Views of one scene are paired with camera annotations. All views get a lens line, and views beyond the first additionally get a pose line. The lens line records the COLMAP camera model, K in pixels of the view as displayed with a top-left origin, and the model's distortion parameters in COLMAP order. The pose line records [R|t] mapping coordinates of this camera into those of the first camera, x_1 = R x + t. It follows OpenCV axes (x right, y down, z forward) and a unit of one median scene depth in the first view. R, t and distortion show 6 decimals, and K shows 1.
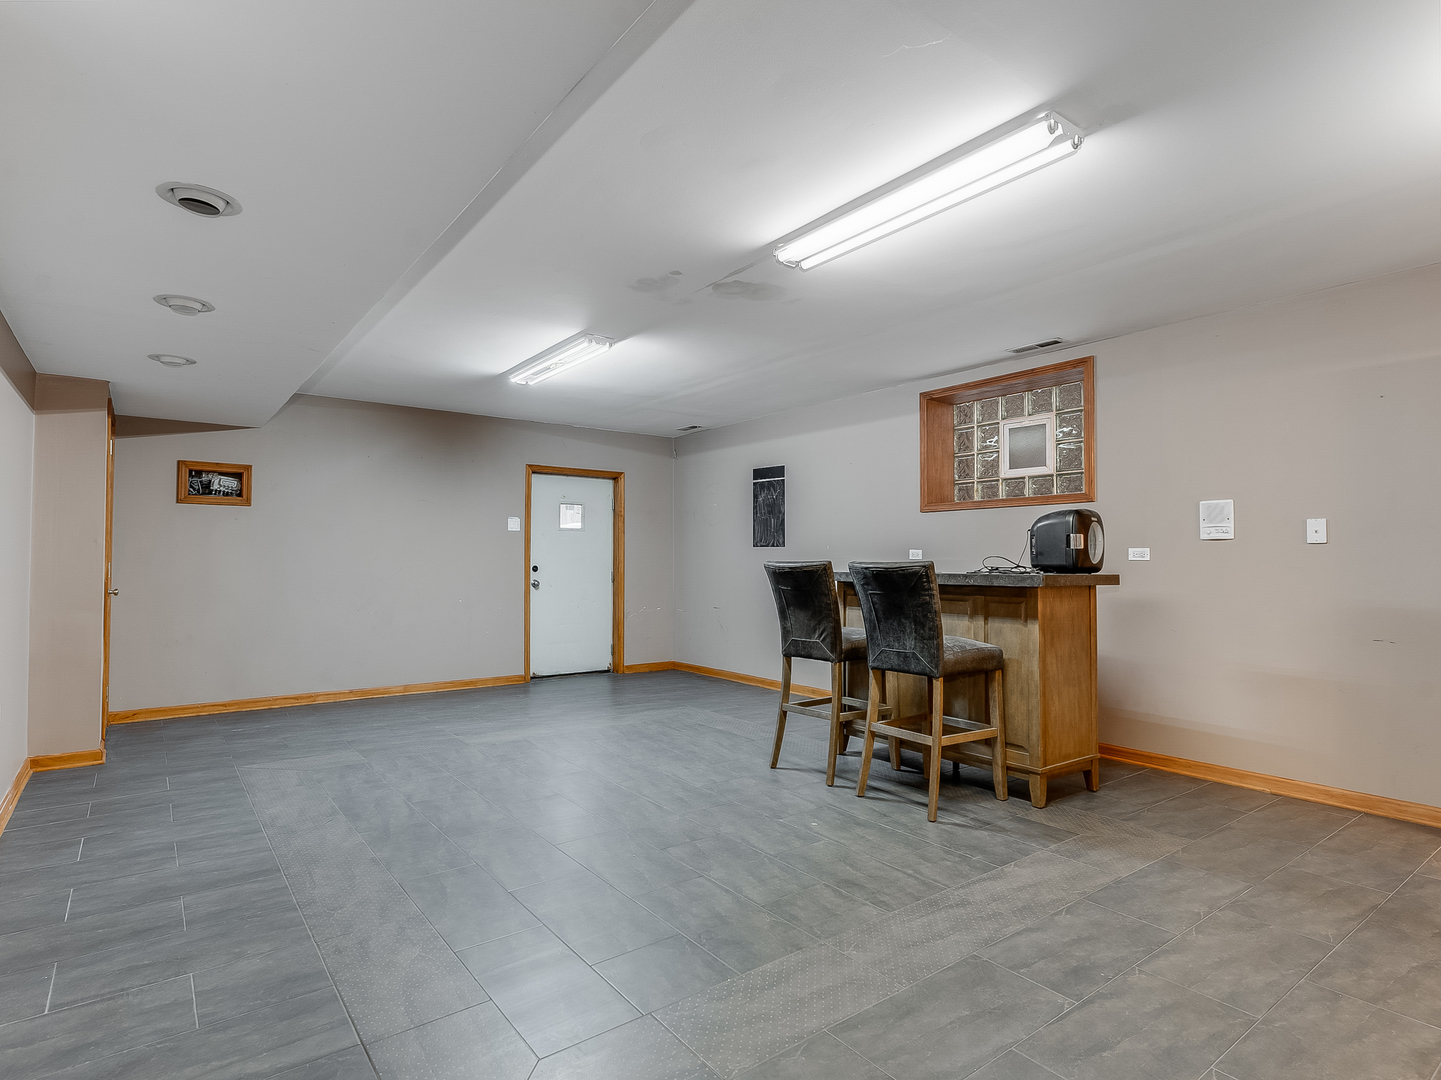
lens RADIAL K [[778.3, 0, 724.3], [0, 778.3, 536.5], [0, 0, 1]] dist [-0.003600, 0.002420]
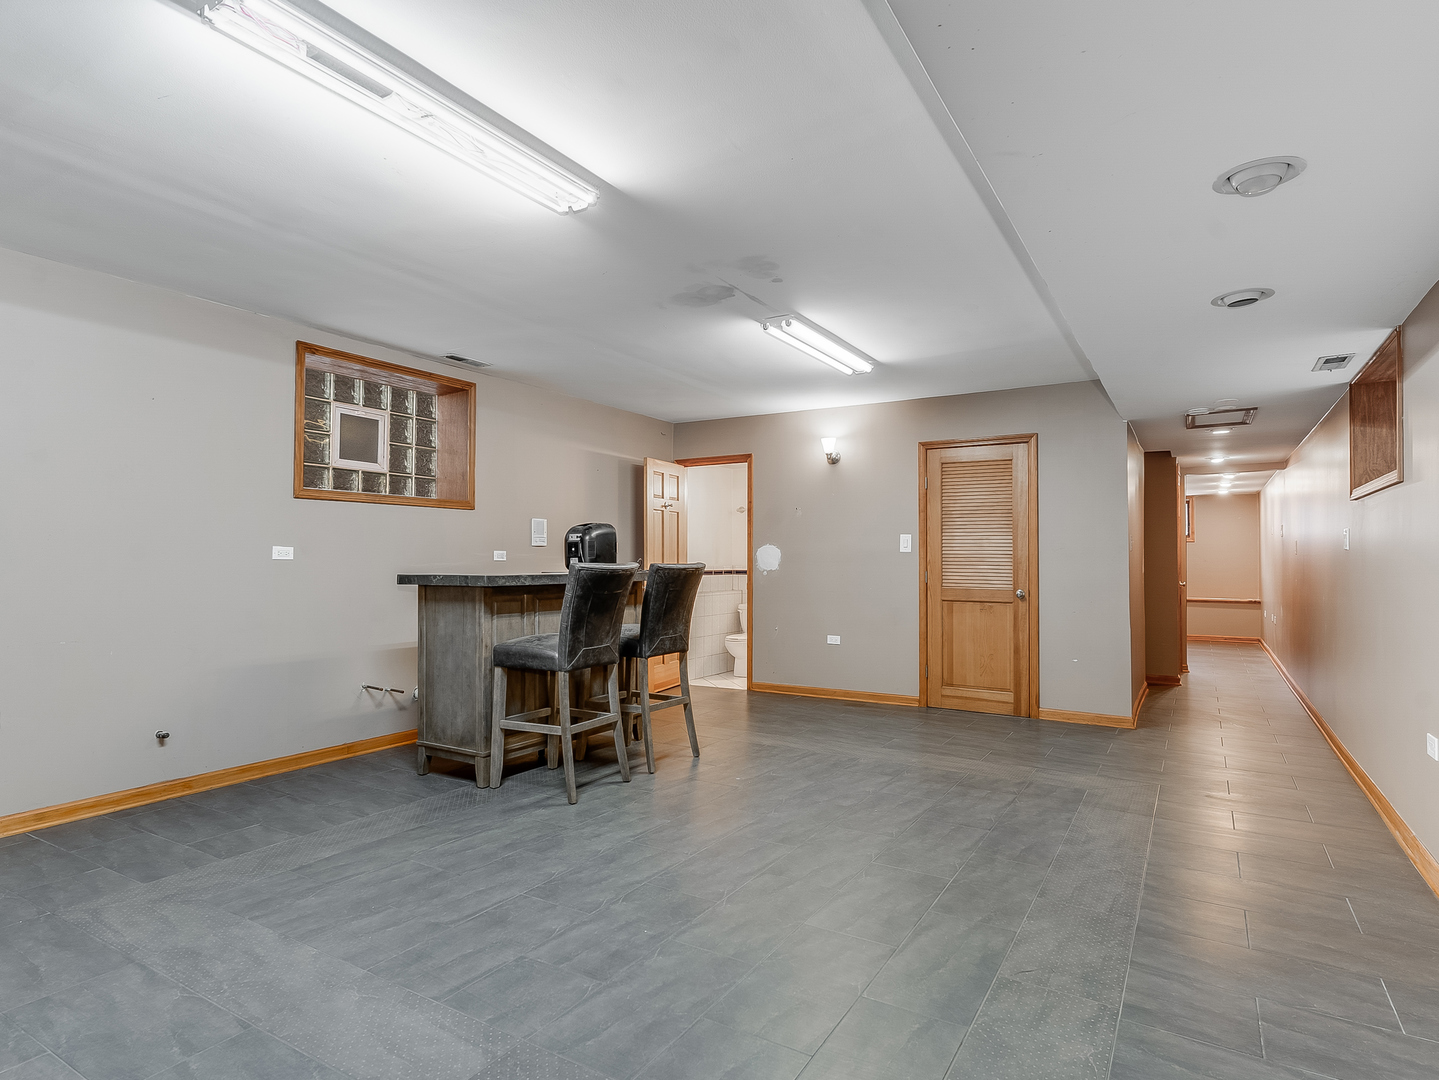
lens RADIAL K [[793.5, 0, 721.9], [0, 793.5, 548.7], [0, 0, 1]] dist [0.000243, 0.002669]
pose [[-0.372629, 0.009410, 0.927933, -0.892047], [-0.032200, 0.999215, -0.023063, 0.032946], [-0.927421, -0.038474, -0.372034, 1.293765]]
